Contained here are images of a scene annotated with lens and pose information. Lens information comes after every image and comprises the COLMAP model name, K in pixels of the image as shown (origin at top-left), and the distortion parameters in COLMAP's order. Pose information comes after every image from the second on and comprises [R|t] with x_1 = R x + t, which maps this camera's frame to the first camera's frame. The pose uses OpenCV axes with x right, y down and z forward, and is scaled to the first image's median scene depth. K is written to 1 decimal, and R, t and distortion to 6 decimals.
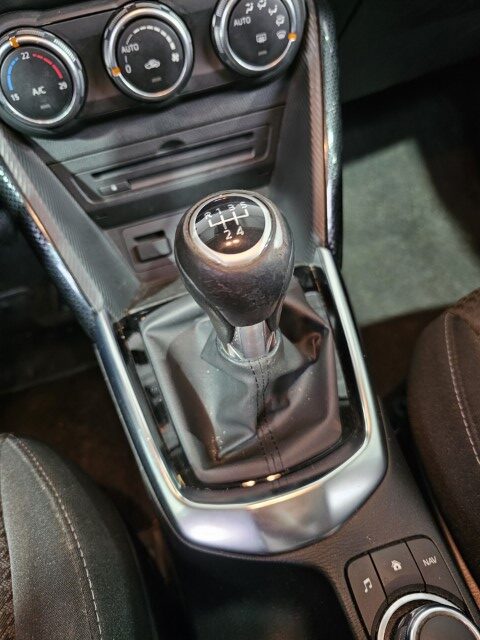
lens RADIAL K [[449.3, 0, 233.8], [0, 449.3, 315.5], [0, 0, 1]] dist [0.035721, -0.045335]
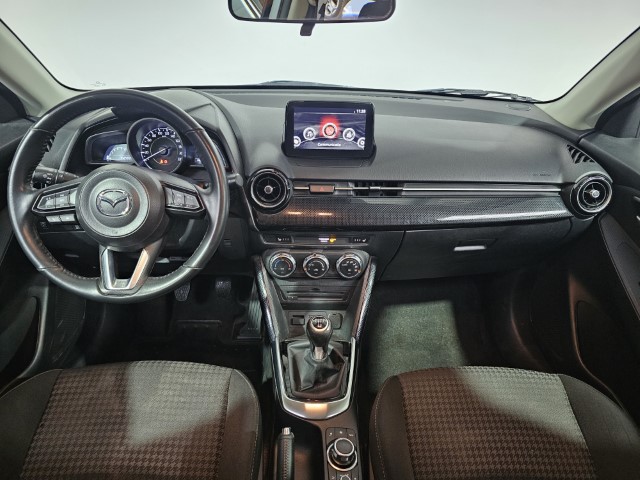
lens RADIAL K [[449.3, 0, 322.8], [0, 449.3, 238.5], [0, 0, 1]] dist [0.035721, -0.045335]
pose [[0.958138, 0.253968, -0.132178, 0.235162], [-0.283998, 0.901569, -0.326372, 0.296030], [0.036279, 0.350248, 0.935954, -2.058470]]
